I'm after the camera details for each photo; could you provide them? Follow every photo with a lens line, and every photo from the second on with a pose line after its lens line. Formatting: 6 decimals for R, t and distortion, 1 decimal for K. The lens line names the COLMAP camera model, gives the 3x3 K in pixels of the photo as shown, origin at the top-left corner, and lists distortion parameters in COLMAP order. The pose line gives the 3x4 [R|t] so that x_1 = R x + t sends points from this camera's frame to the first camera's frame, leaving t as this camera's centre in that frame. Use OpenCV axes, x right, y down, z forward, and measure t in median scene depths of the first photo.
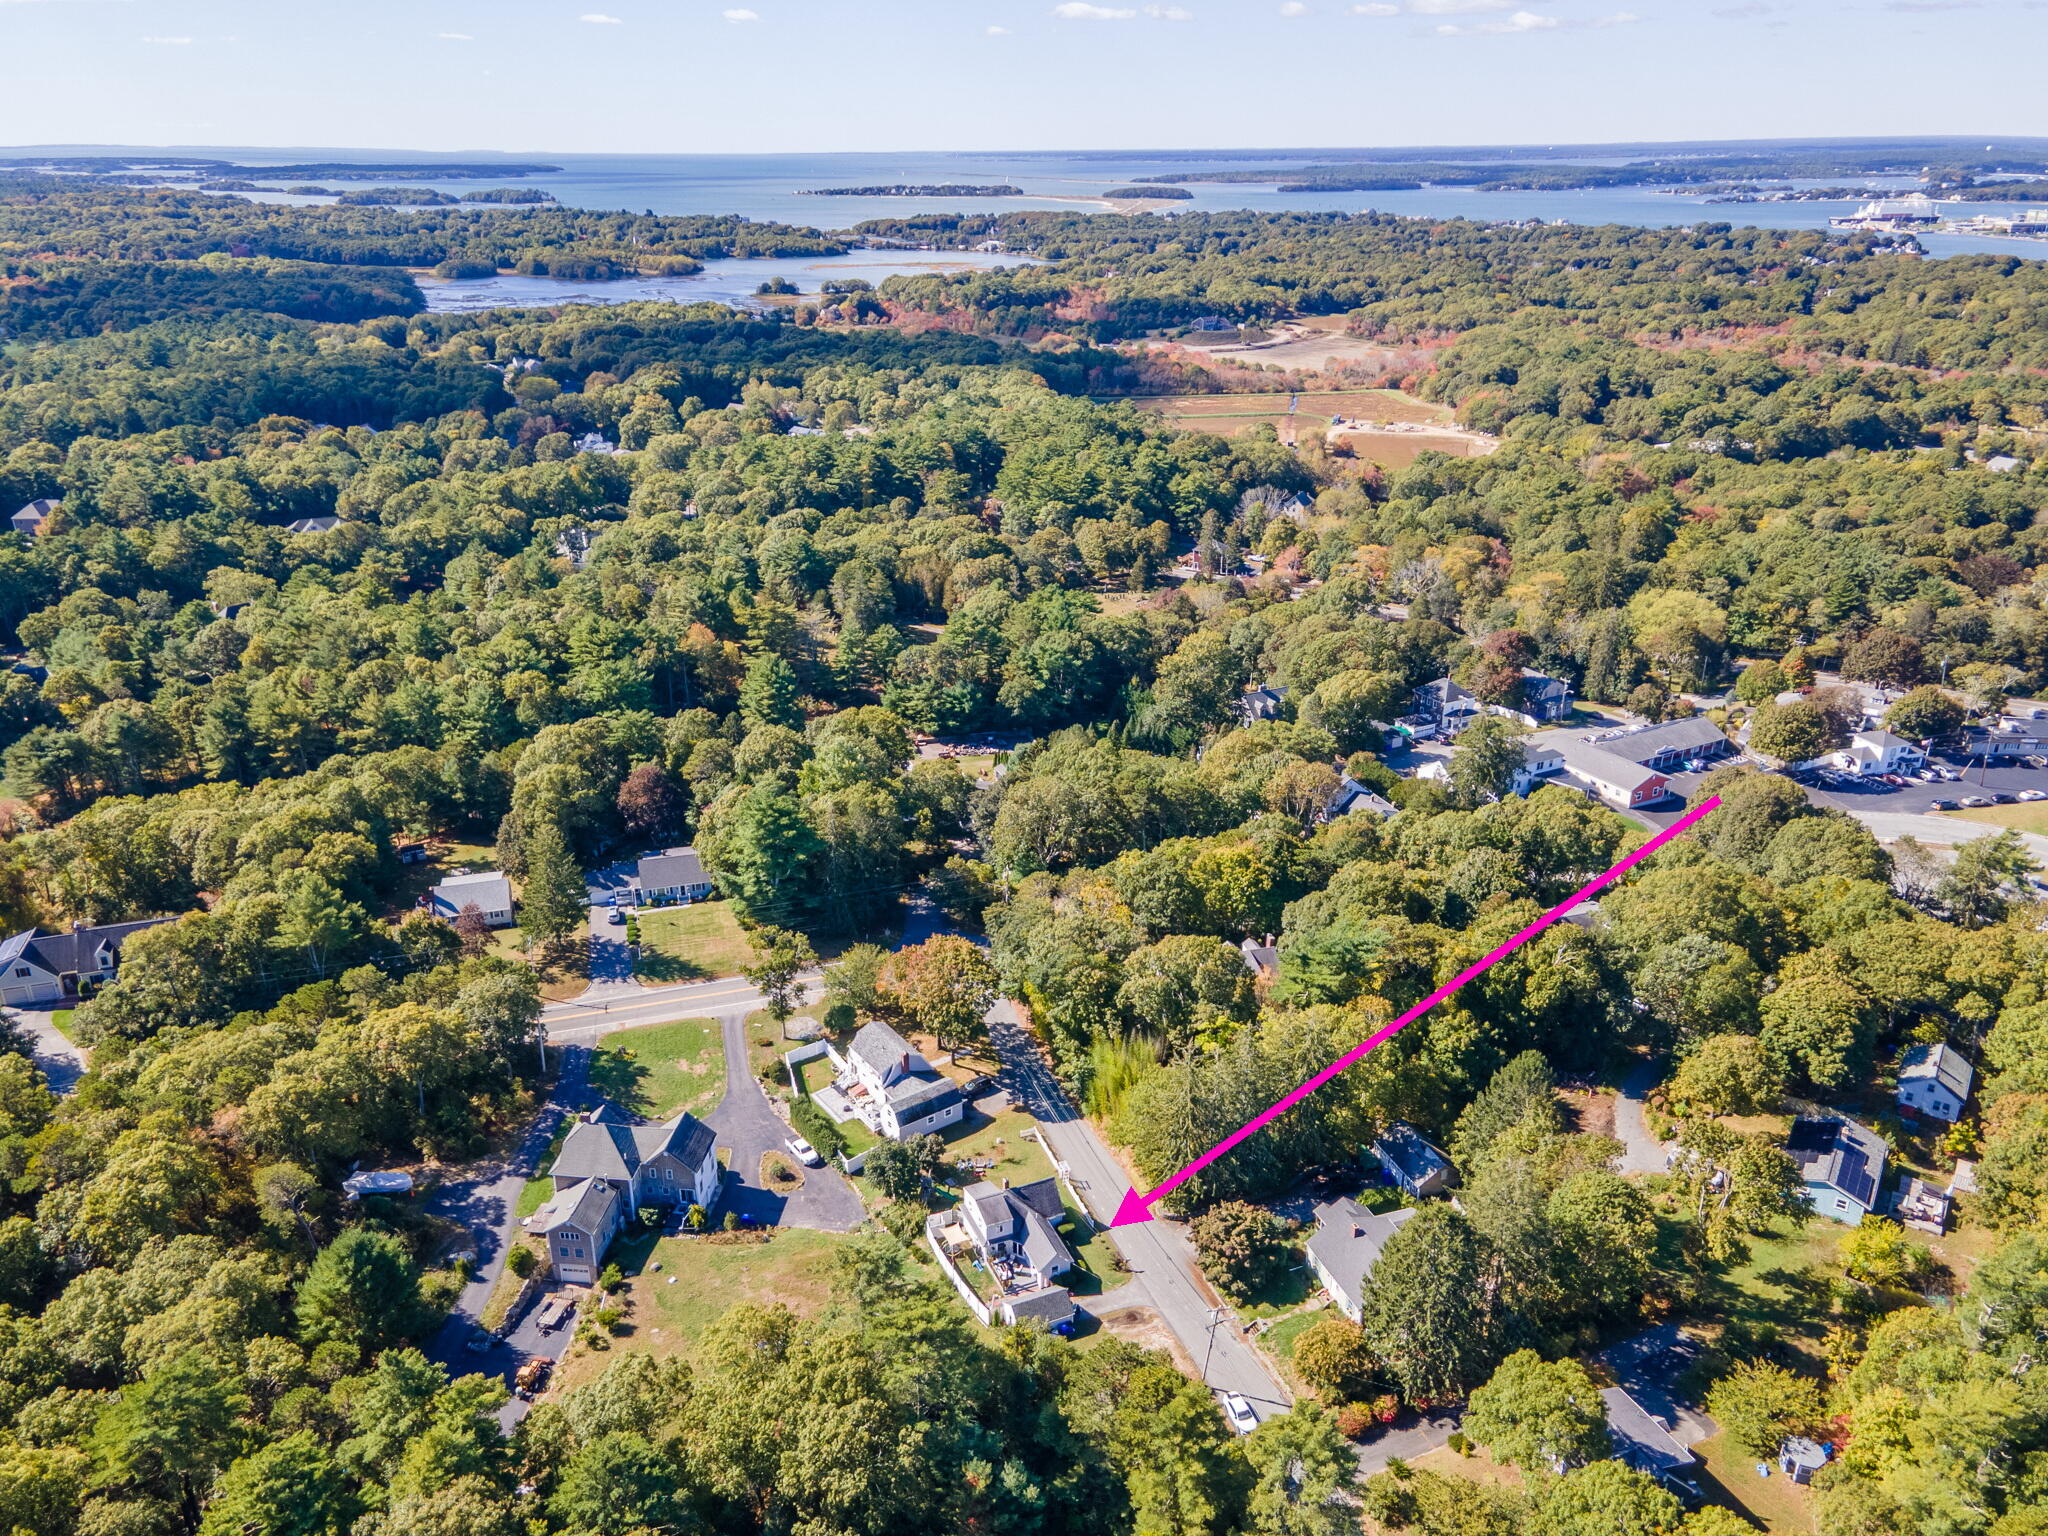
lens RADIAL K [[1521.5, 0, 1024.0], [0, 1521.5, 768.0], [0, 0, 1]] dist [0.061080, 0.008494]
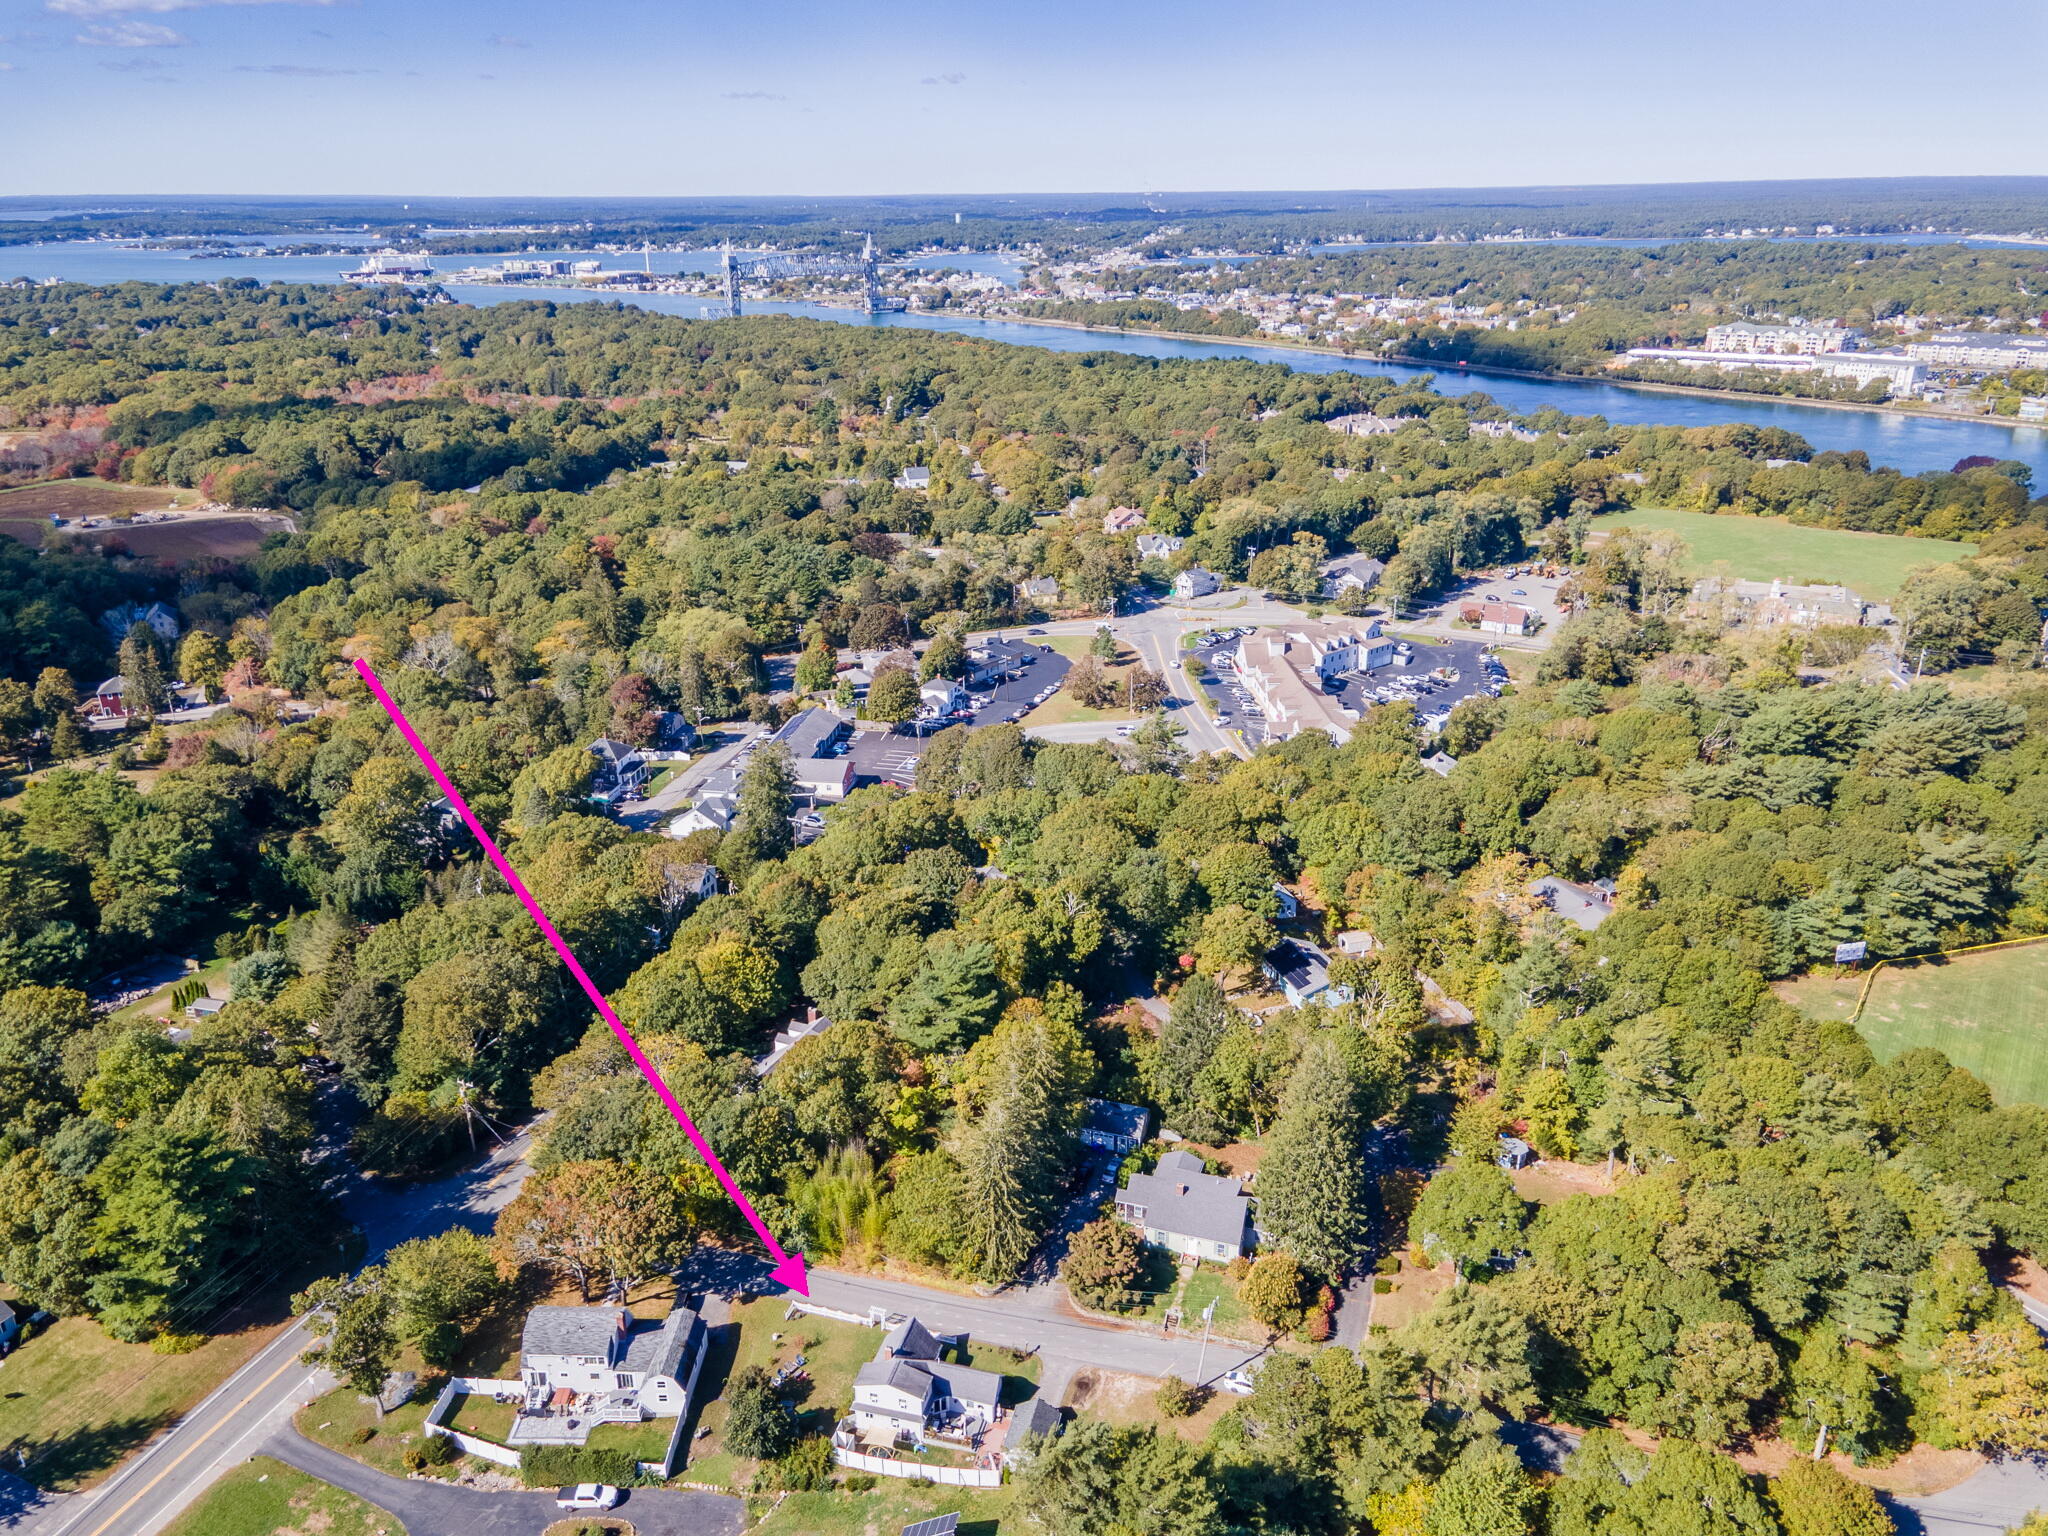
lens RADIAL K [[1521.5, 0, 1024.0], [0, 1521.5, 768.0], [0, 0, 1]] dist [0.061080, 0.008494]
pose [[0.616899, -0.287374, 0.732702, -0.302507], [0.310369, 0.944339, 0.109064, -0.069489], [-0.723261, 0.160126, 0.671754, 0.173538]]
